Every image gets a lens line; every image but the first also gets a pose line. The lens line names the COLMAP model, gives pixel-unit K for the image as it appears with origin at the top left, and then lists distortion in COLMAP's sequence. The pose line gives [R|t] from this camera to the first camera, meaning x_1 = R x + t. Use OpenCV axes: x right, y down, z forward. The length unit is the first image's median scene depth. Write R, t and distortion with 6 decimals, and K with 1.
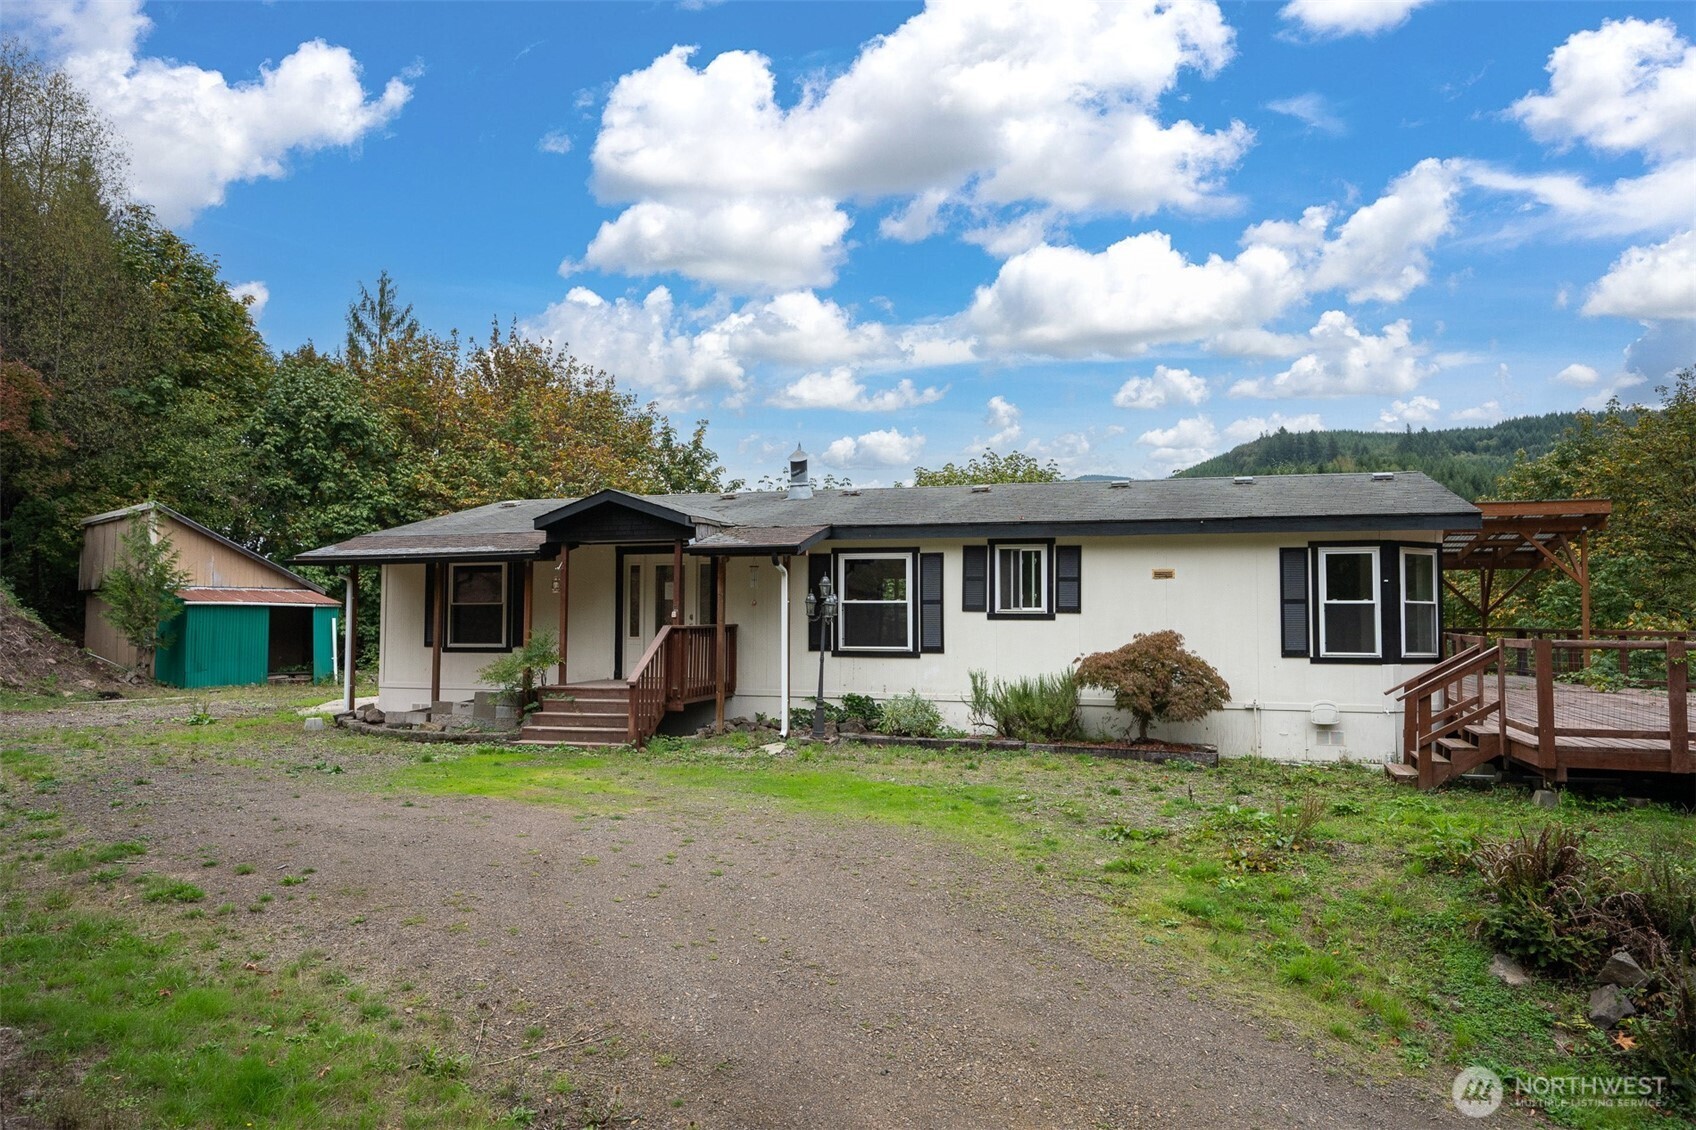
lens RADIAL K [[1119.2, 0, 848.0], [0, 1119.2, 565.0], [0, 0, 1]] dist [-0.000287, -0.000036]
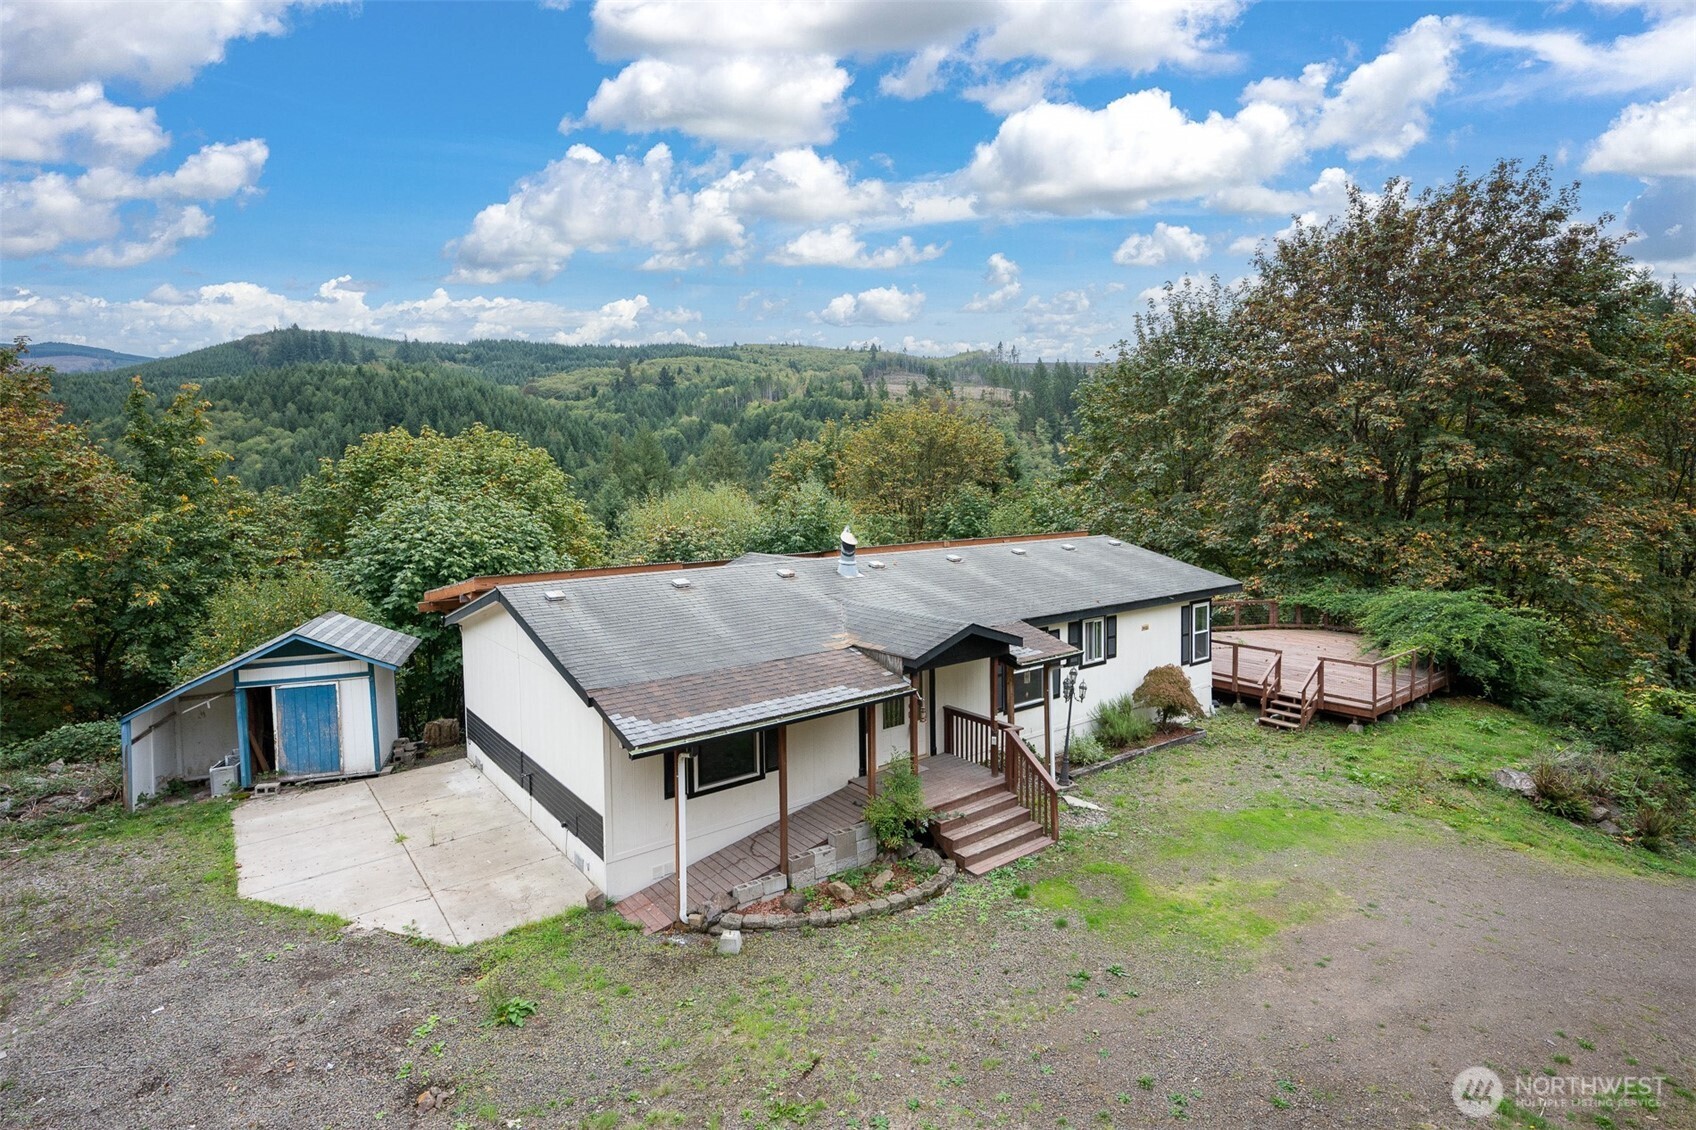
lens RADIAL K [[858.3, 0, 848.0], [0, 858.3, 565.0], [0, 0, 1]] dist [-0.001015, -0.000148]
pose [[0.573065, -0.095983, 0.813870, -0.989783], [-0.021510, 0.991014, 0.132020, -0.239615], [-0.819228, -0.093163, 0.565851, 0.624020]]
